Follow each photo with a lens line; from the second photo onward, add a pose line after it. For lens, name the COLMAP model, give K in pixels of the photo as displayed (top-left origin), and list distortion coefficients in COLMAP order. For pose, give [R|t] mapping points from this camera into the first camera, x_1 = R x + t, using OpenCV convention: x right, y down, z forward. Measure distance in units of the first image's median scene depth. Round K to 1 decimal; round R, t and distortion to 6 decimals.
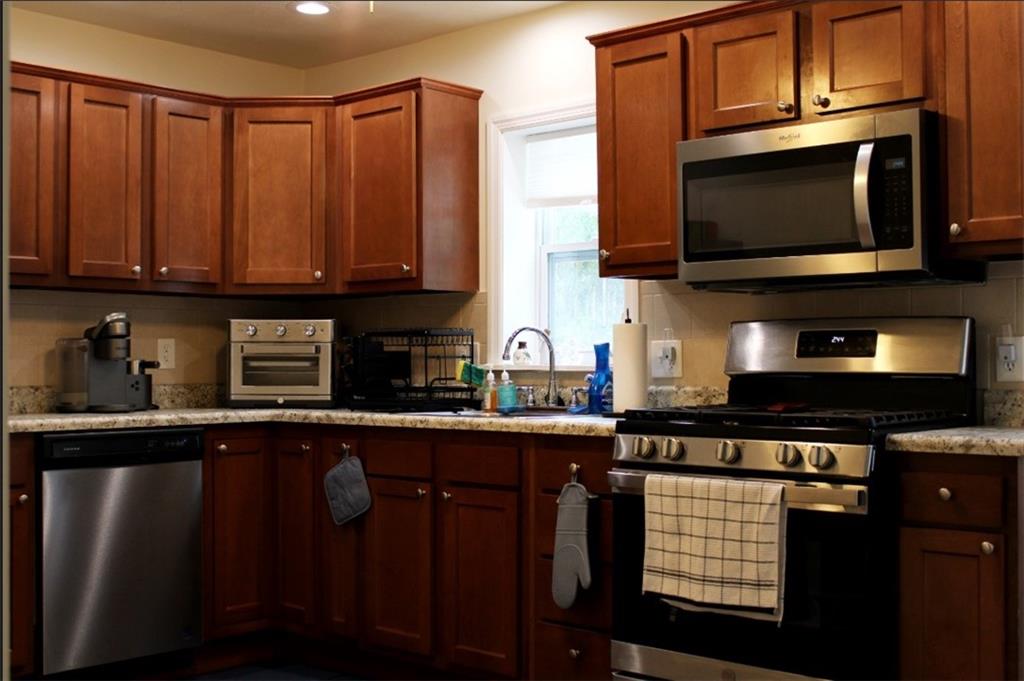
lens RADIAL K [[1268.2, 0, 511.4], [0, 1268.2, 339.8], [0, 0, 1]] dist [-0.049396, 0.000000]
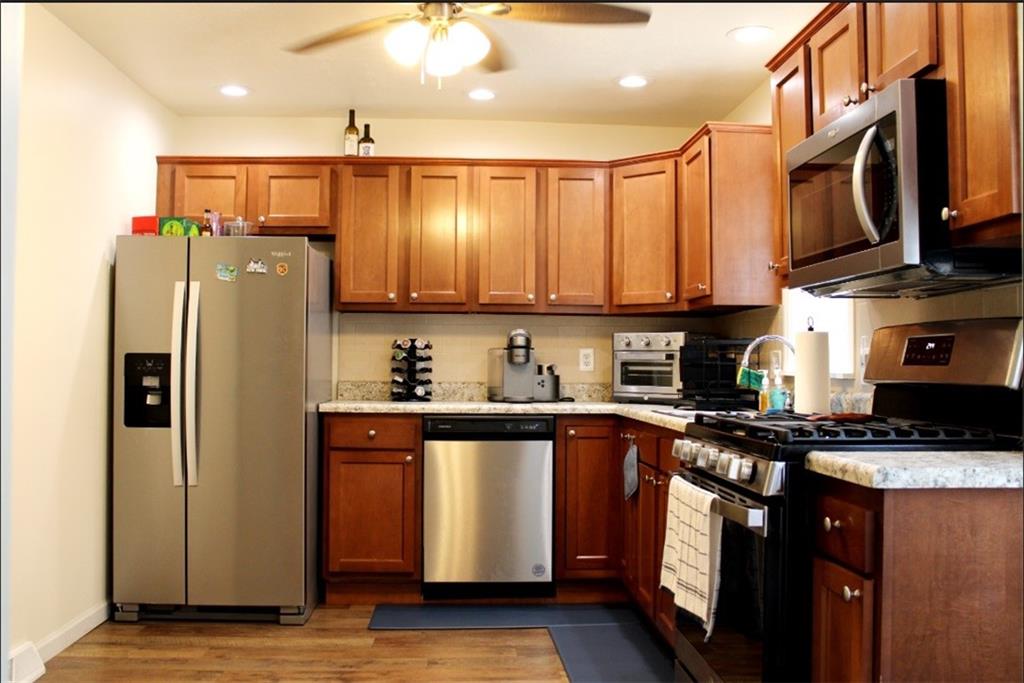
lens RADIAL K [[966.7, 0, 510.0], [0, 966.7, 338.3], [0, 0, 1]] dist [-0.111231, 0.000000]
pose [[0.718628, -0.010752, -0.695312, 0.439798], [0.001528, 0.999902, -0.013883, 0.002843], [0.695393, 0.008915, 0.718574, 0.260697]]
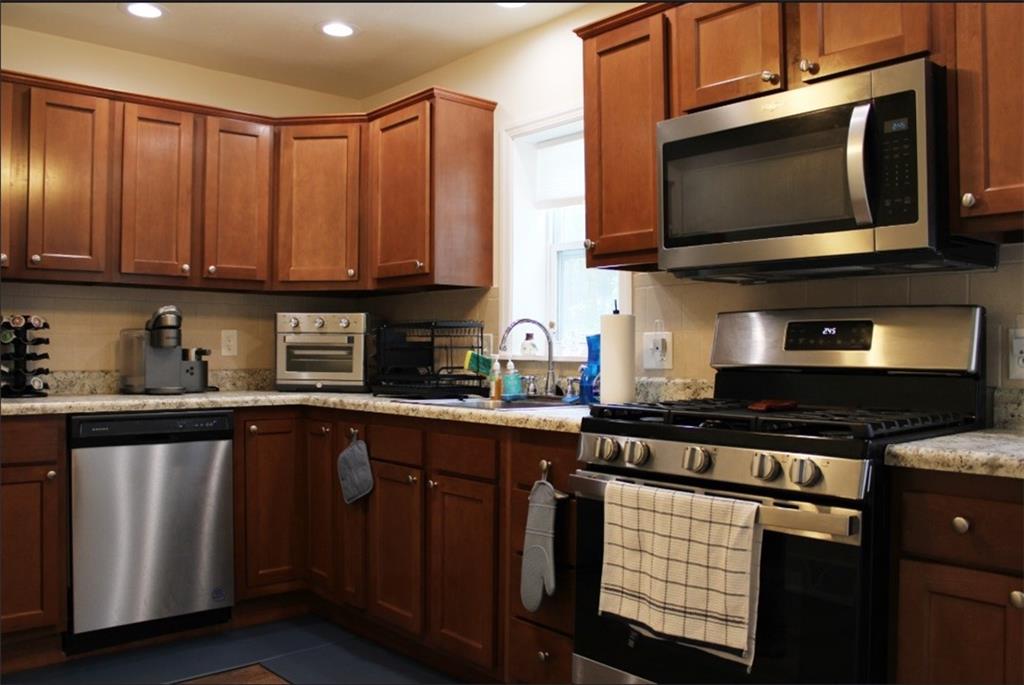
lens RADIAL K [[860.4, 0, 508.0], [0, 860.4, 344.6], [0, 0, 1]] dist [-0.146141, 0.114246]
pose [[0.993014, 0.006259, -0.117831, 0.084093], [-0.005085, 0.999934, 0.010265, 0.003840], [0.117887, -0.009594, 0.992981, 0.309719]]
